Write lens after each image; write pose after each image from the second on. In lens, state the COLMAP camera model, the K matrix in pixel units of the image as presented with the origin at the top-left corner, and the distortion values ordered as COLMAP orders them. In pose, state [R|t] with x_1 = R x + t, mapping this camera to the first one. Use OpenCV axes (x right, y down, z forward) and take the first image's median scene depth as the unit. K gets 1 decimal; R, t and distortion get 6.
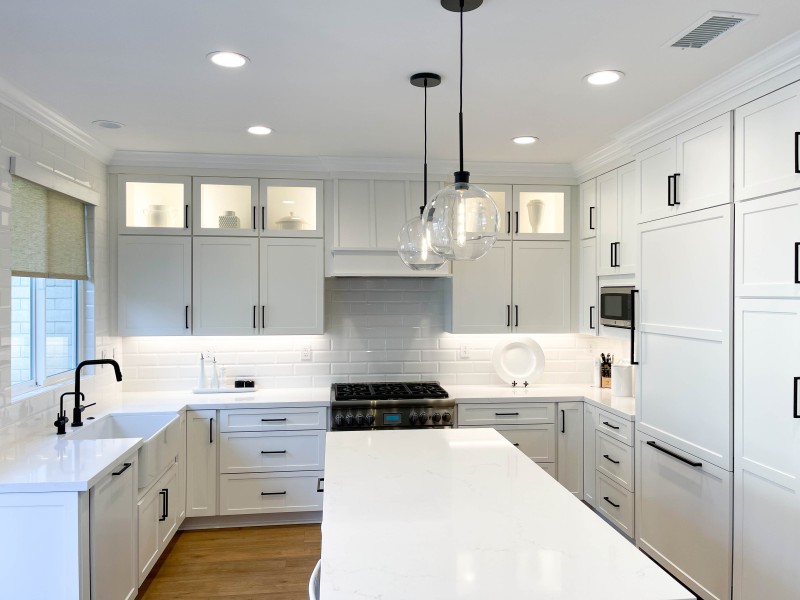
lens RADIAL K [[594.9, 0, 400.0], [0, 594.9, 300.0], [0, 0, 1]] dist [0.027212, -0.000340]
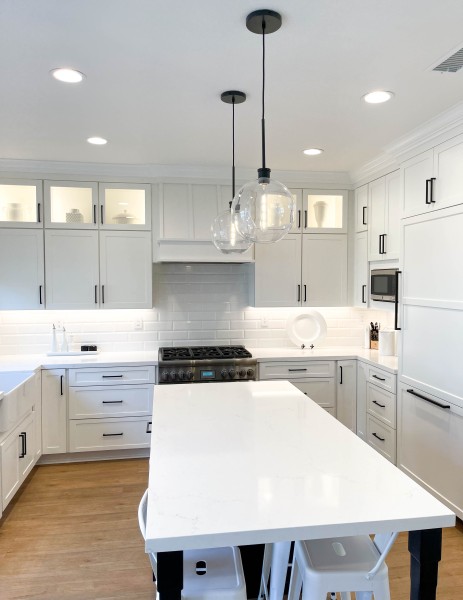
lens RADIAL K [[460.0, 0, 231.5], [0, 460.0, 300.0], [0, 0, 1]] dist [0.026717, -0.002834]
pose [[0.999211, -0.003835, 0.039525, 0.000071], [0.002514, 0.999438, 0.033423, 0.009442], [-0.039631, -0.033297, 0.998659, 0.030670]]
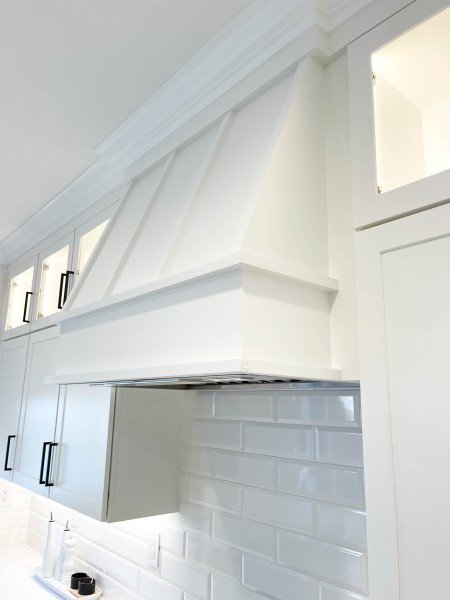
lens RADIAL K [[446.2, 0, 225.3], [0, 446.2, 309.4], [0, 0, 1]] dist [0.027212, -0.000340]
pose [[0.570814, -0.163075, -0.804722, 0.240078], [-0.024935, 0.976184, -0.215508, -0.028403], [0.820701, 0.143081, 0.553153, 1.008725]]
